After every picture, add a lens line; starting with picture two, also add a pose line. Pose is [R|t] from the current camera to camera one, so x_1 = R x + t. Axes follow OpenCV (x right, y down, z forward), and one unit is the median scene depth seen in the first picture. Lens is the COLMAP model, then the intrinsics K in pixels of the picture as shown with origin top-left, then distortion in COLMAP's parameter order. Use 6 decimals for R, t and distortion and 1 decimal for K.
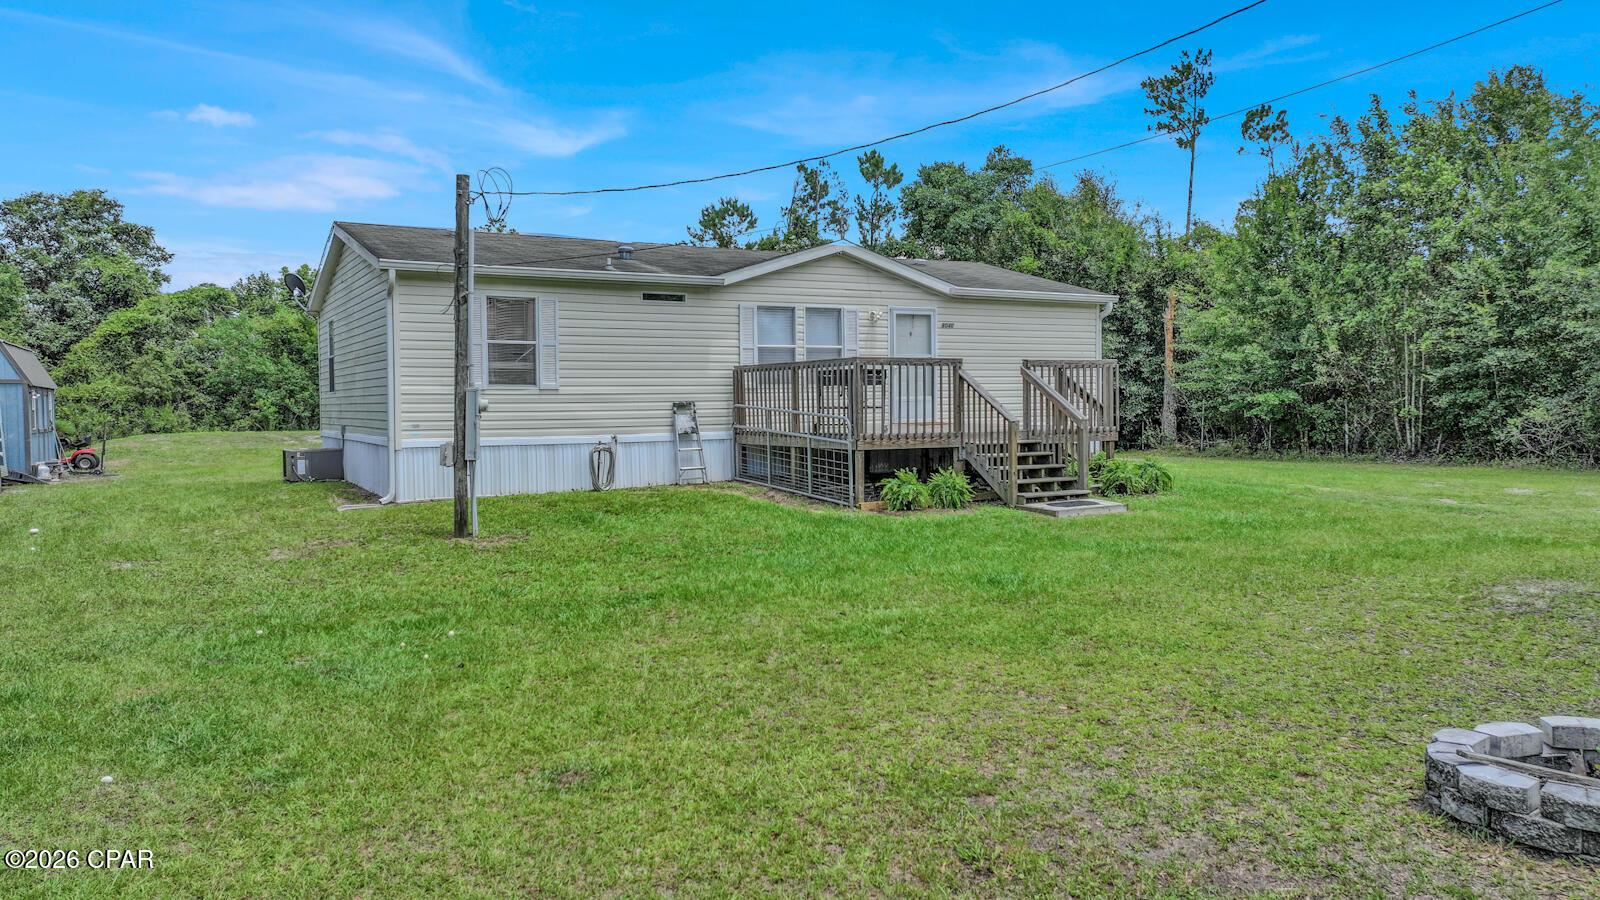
lens RADIAL K [[1210.3, 0, 819.8], [0, 1210.3, 703.3], [0, 0, 1]] dist [0.001608, 0.001308]
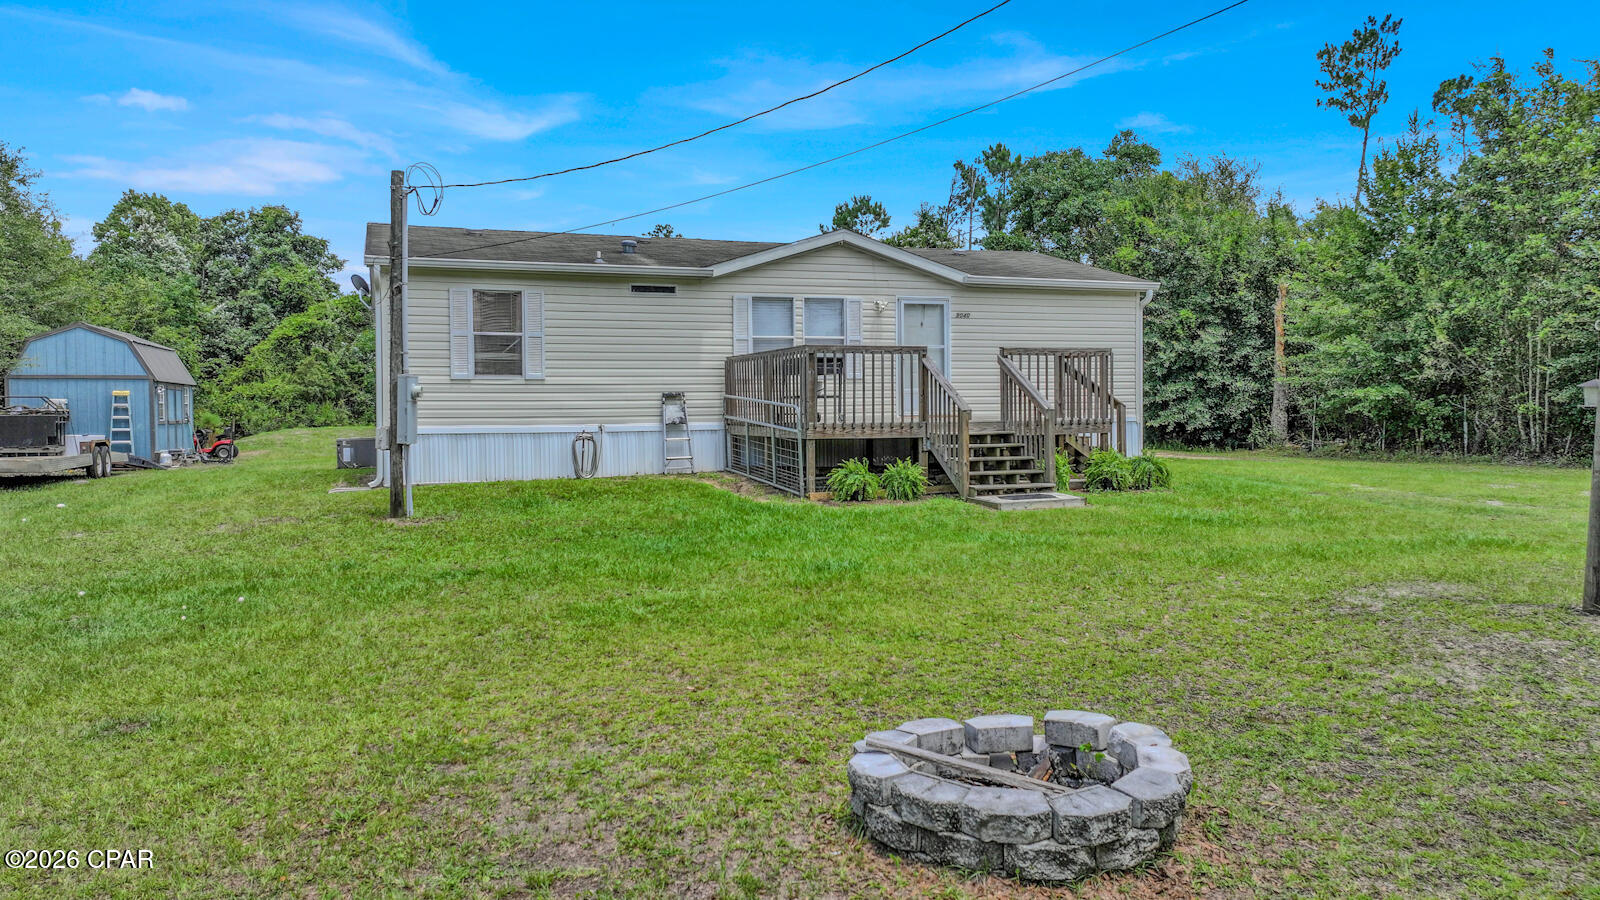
lens RADIAL K [[1210.3, 0, 819.8], [0, 1210.3, 703.3], [0, 0, 1]] dist [0.001608, 0.001308]
pose [[0.983379, 0.044779, -0.175957, 0.186340], [-0.045403, 0.998969, 0.000484, 0.004239], [0.175797, 0.007513, 0.984398, 0.025850]]
